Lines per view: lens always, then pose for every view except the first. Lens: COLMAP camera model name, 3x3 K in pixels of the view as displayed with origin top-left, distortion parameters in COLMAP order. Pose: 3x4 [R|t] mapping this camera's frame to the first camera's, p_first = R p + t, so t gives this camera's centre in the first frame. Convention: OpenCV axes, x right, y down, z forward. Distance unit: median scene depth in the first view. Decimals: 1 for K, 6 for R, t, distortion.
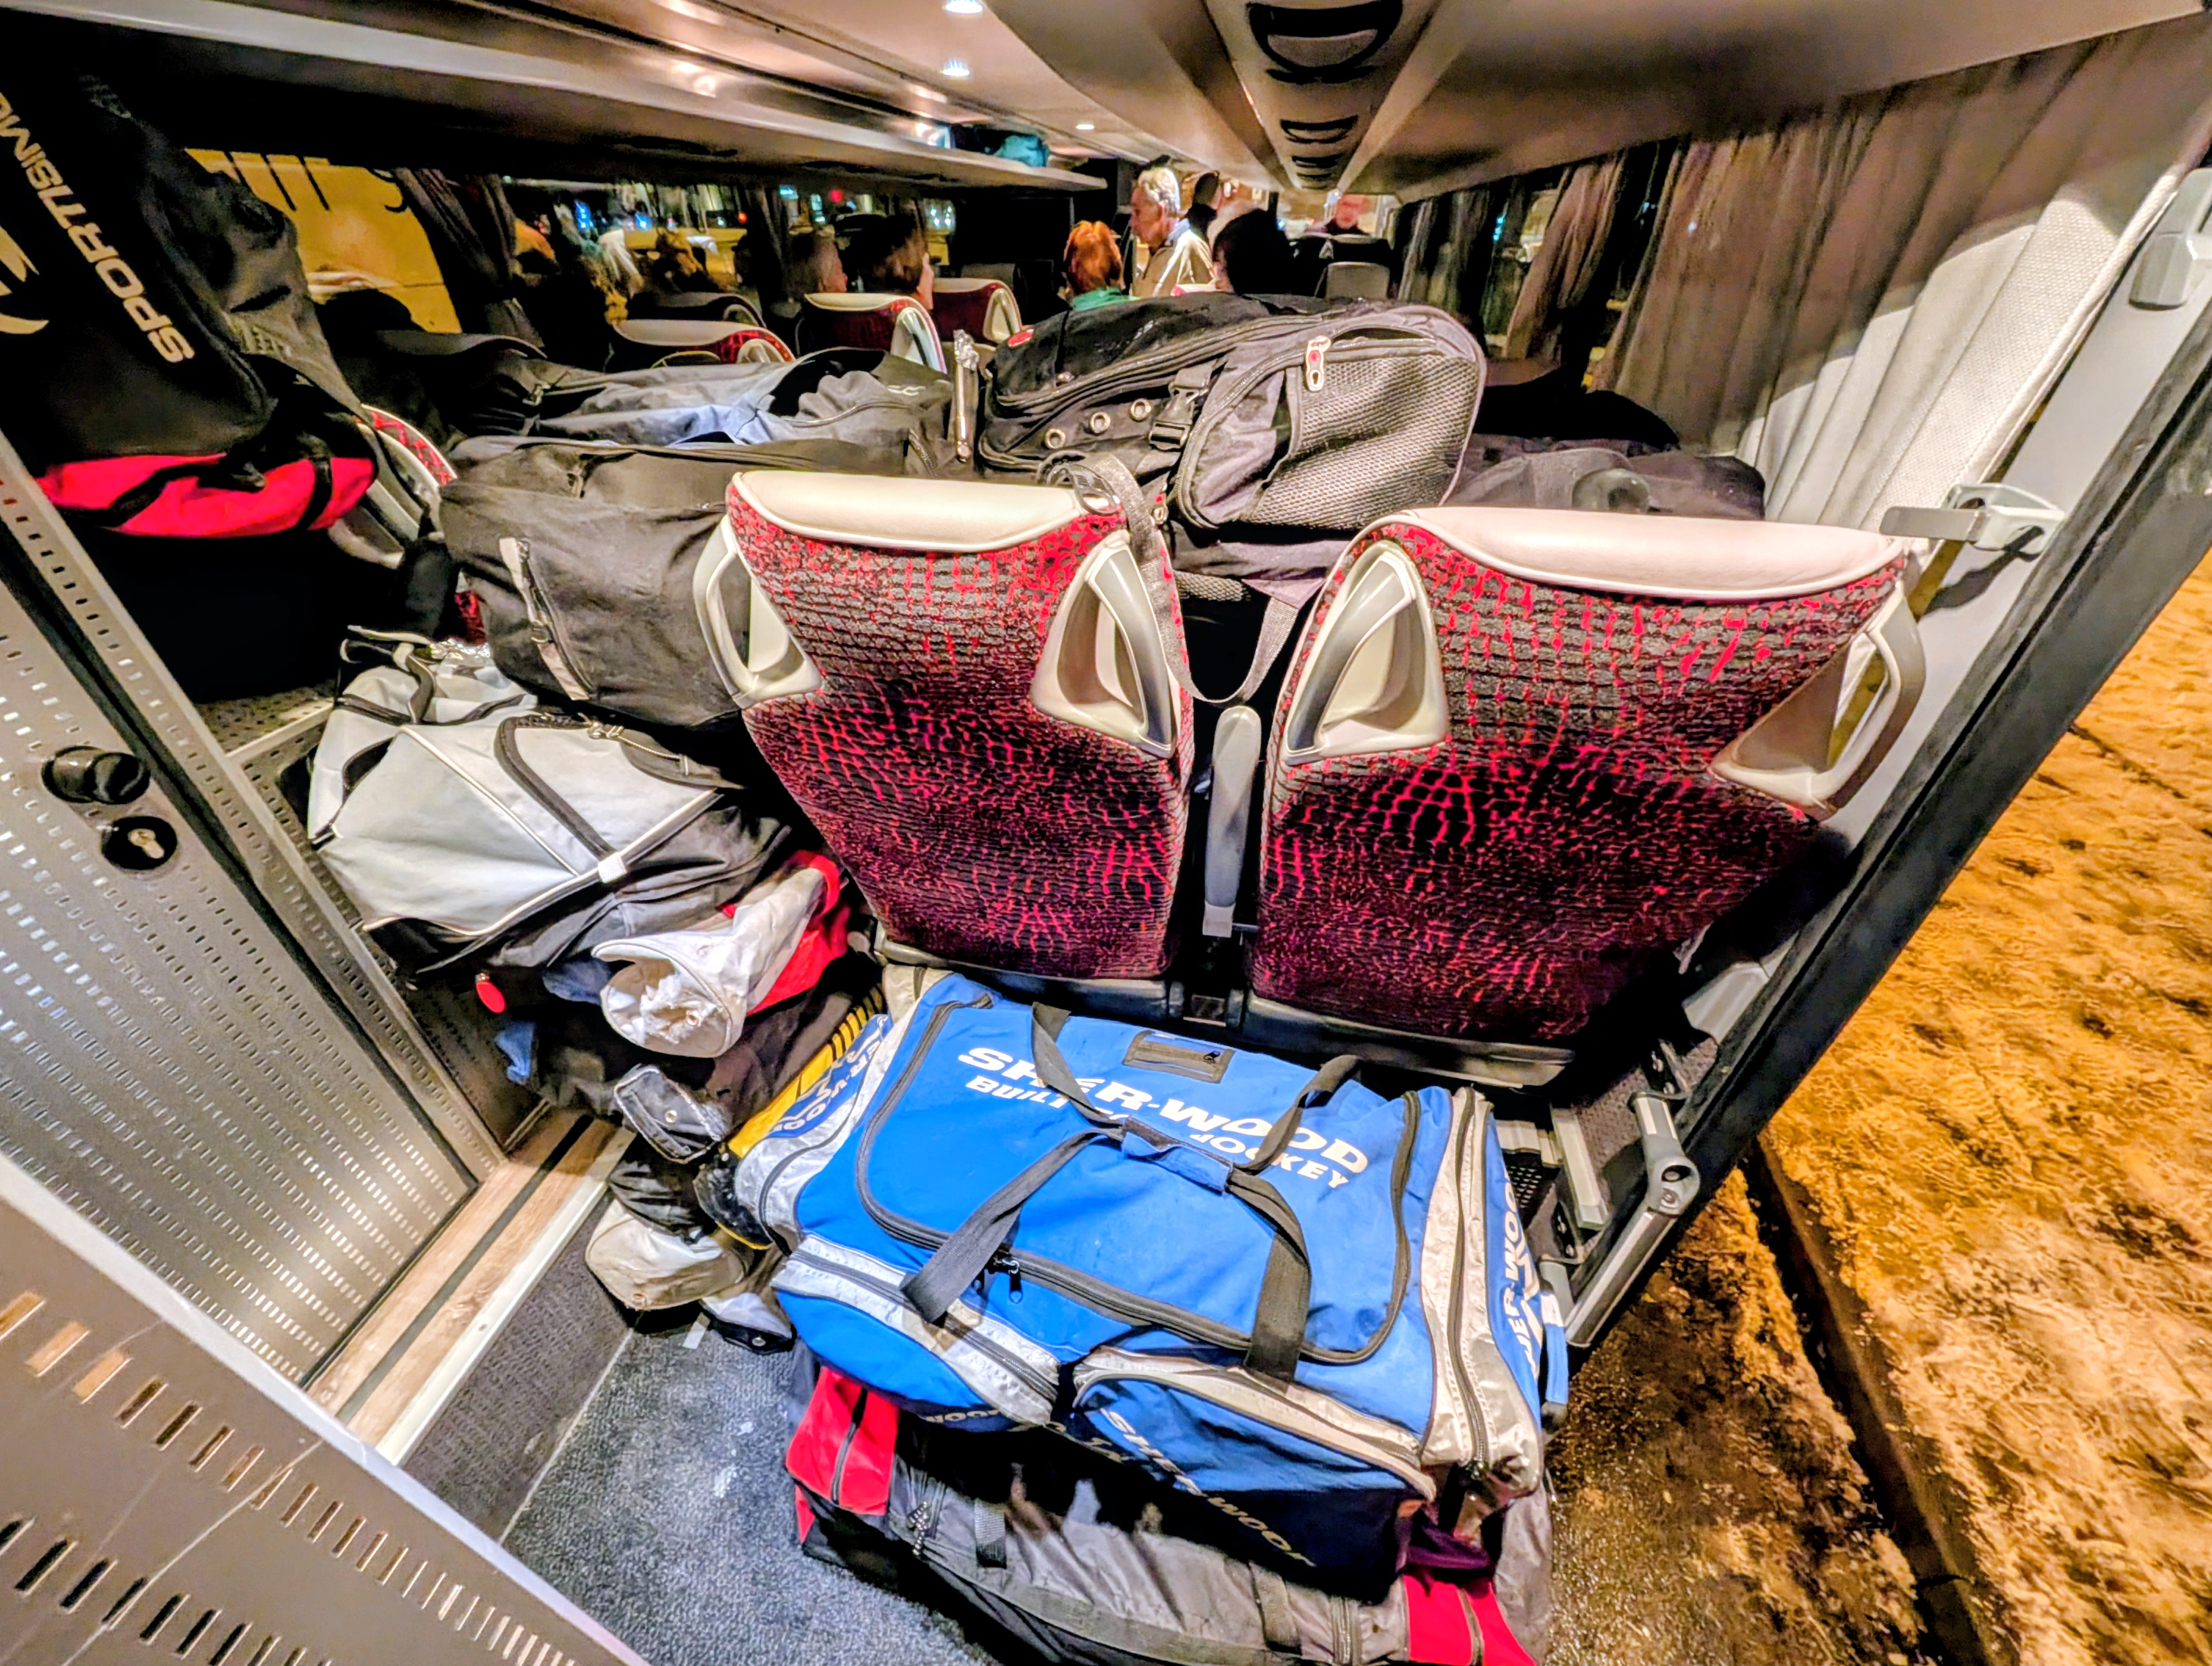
lens RADIAL K [[851.2, 0, 1106.0], [0, 851.2, 833.0], [0, 0, 1]] dist [0.001319, -0.000052]
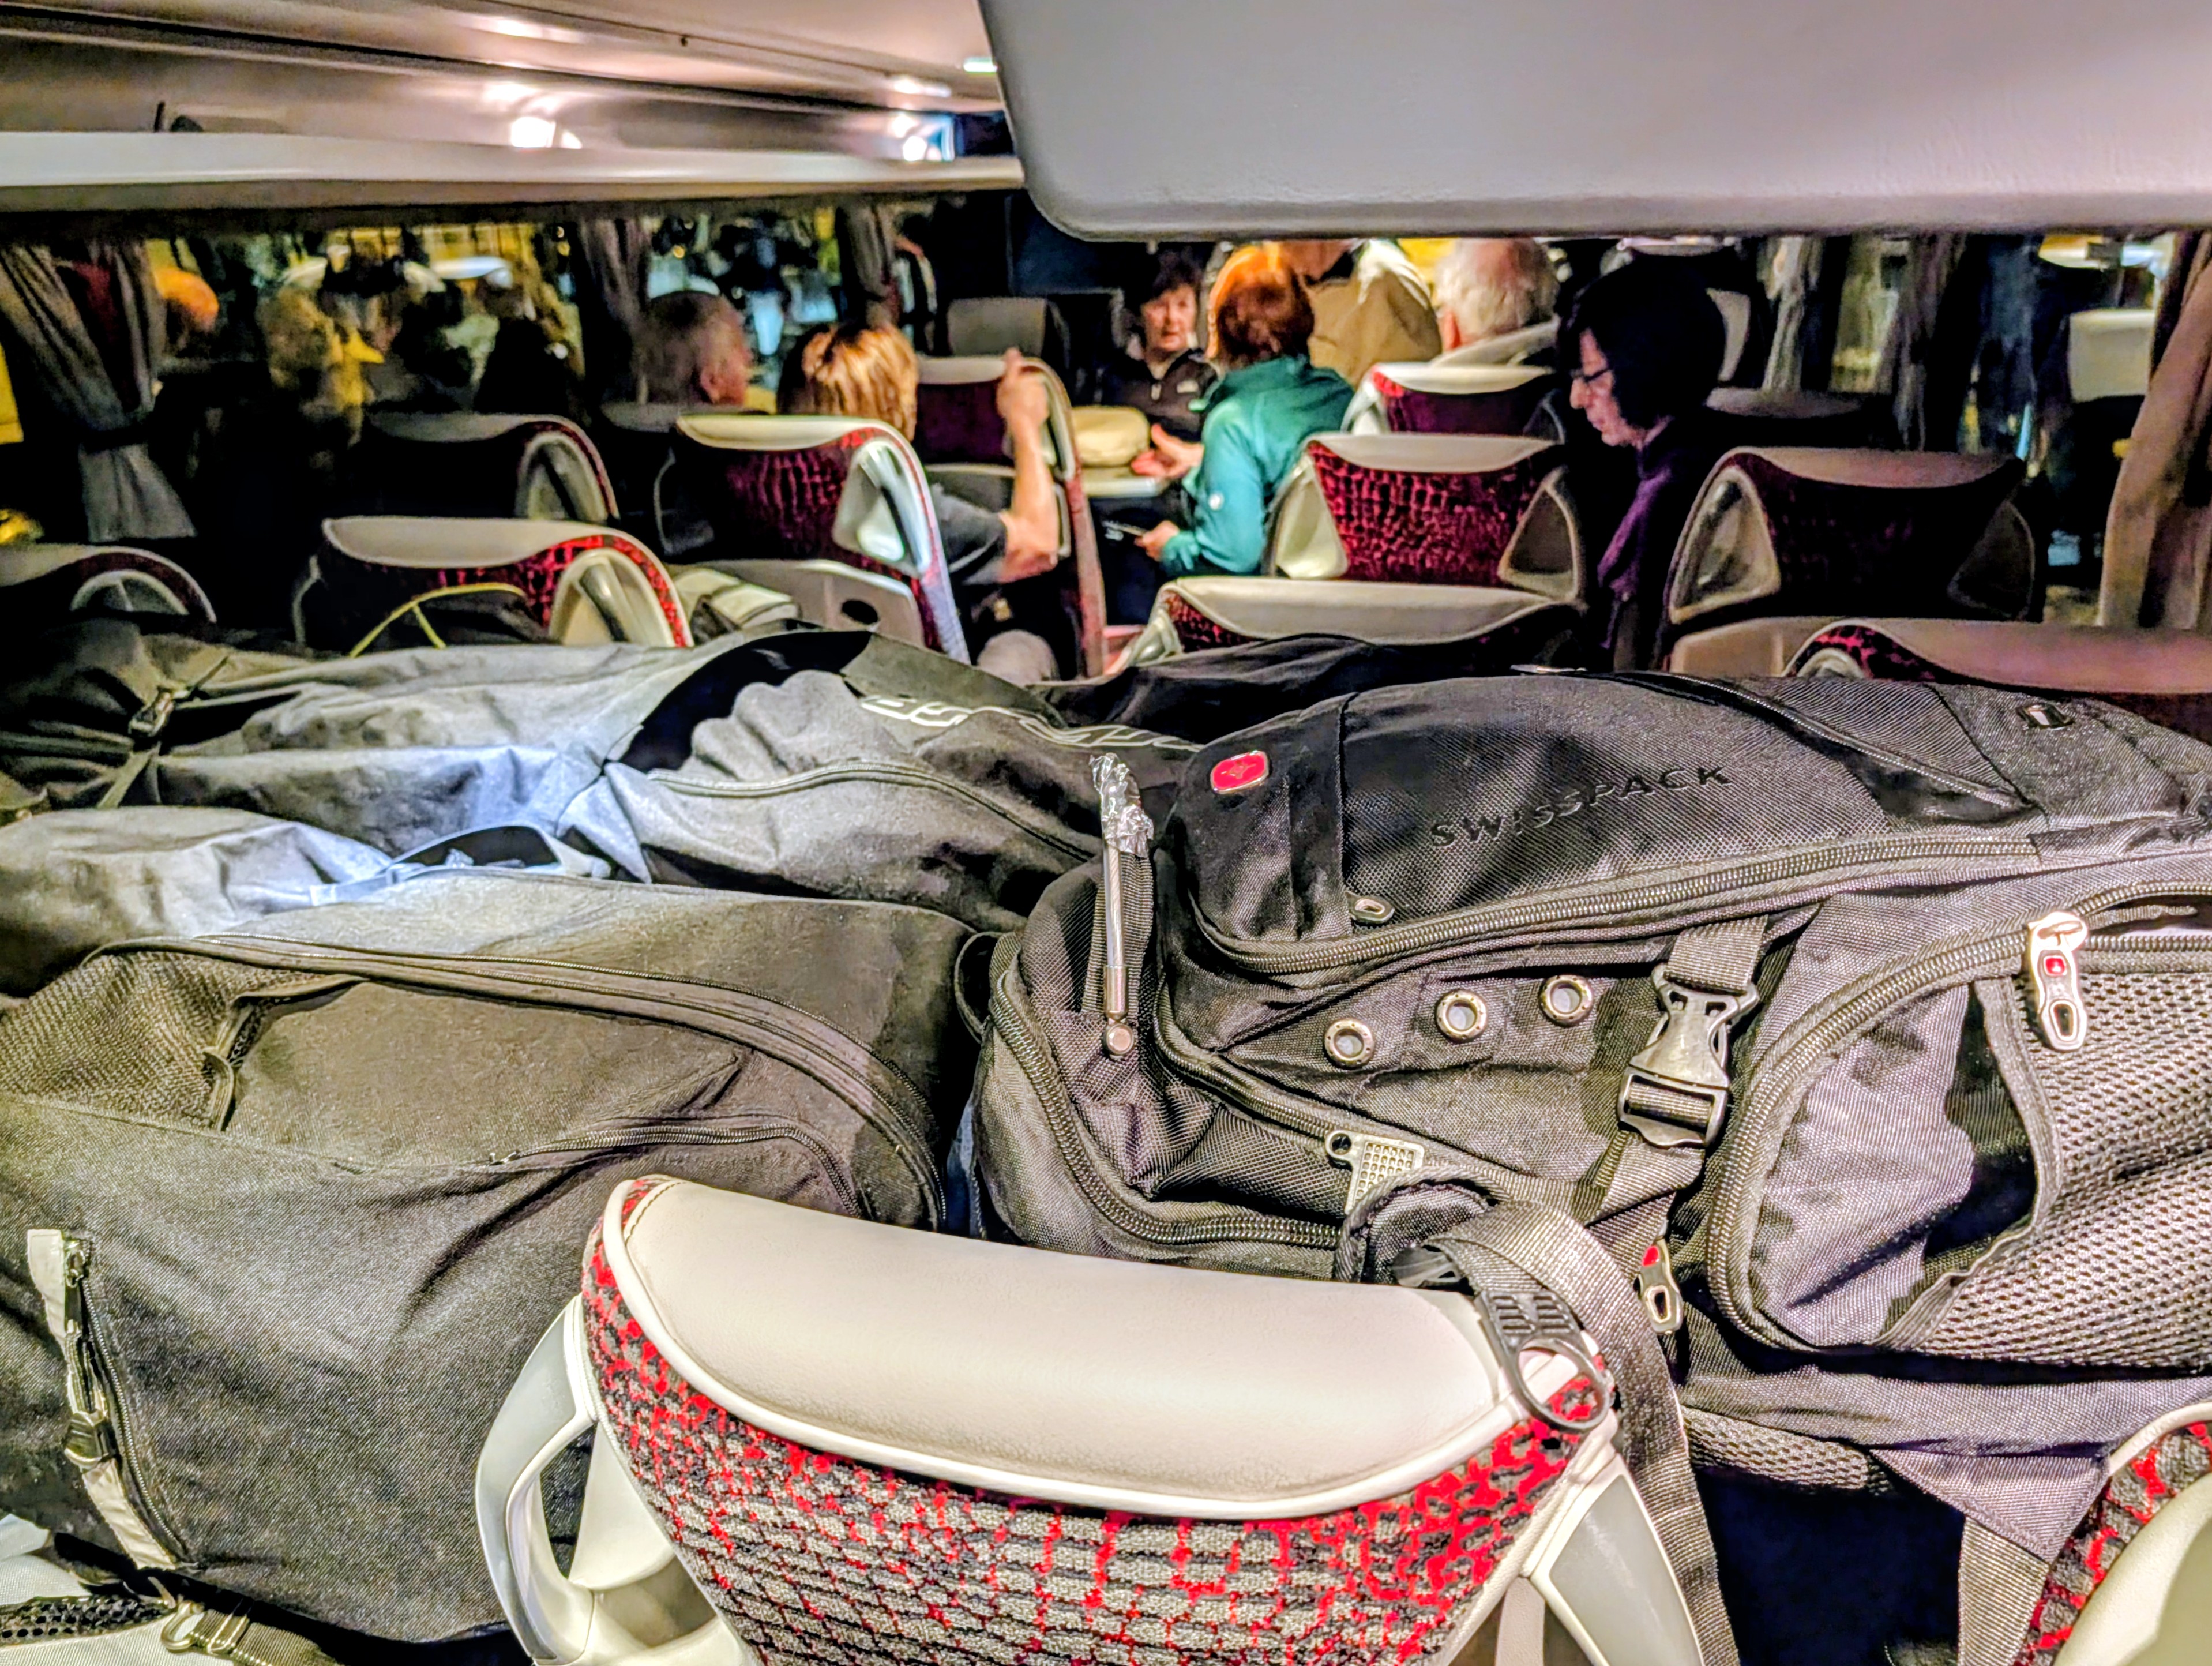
lens RADIAL K [[1716.9, 0, 1106.0], [0, 1716.9, 833.0], [0, 0, 1]] dist [0.008302, -0.011486]
pose [[0.999056, -0.006290, -0.042973, -0.118711], [-0.004868, 0.967003, -0.254717, -0.287266], [0.043158, 0.254686, 0.966060, 0.123606]]
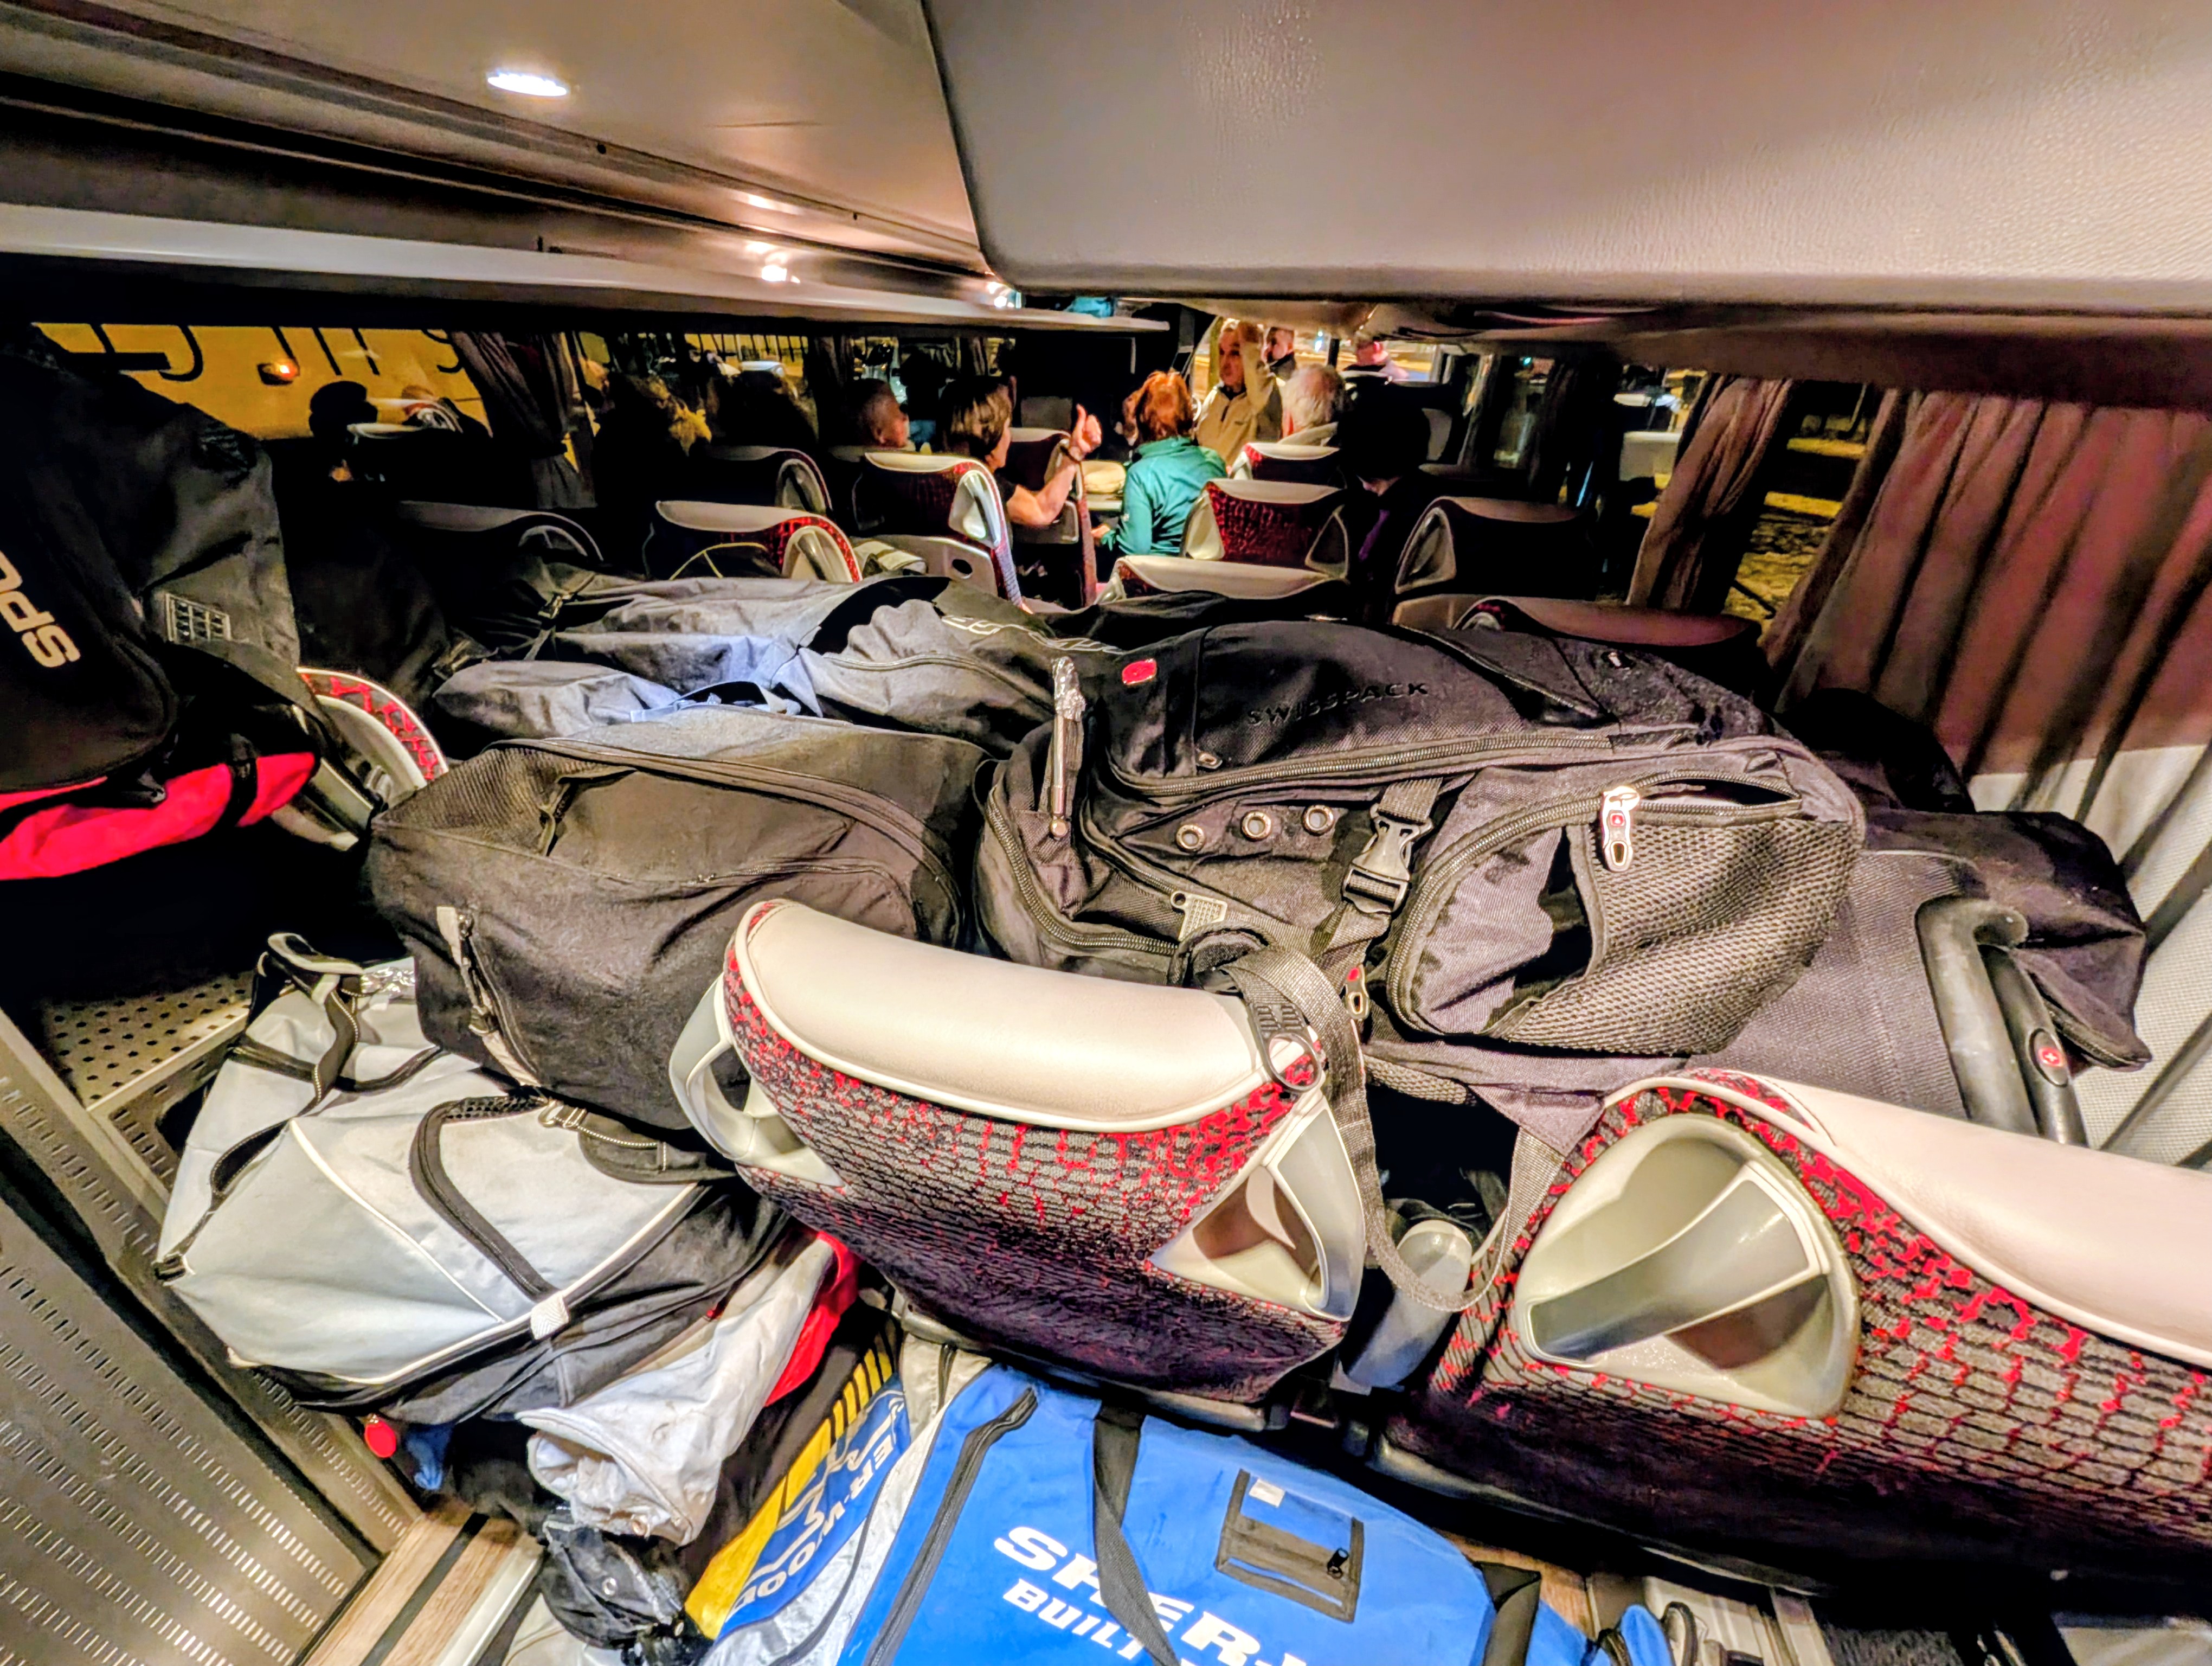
lens RADIAL K [[851.2, 0, 1106.0], [0, 851.2, 833.0], [0, 0, 1]] dist [0.001319, -0.000052]
pose [[0.998671, 0.041843, -0.030091, -0.090936], [-0.044454, 0.994755, -0.092126, -0.329216], [0.026079, 0.093341, 0.995293, 0.233869]]
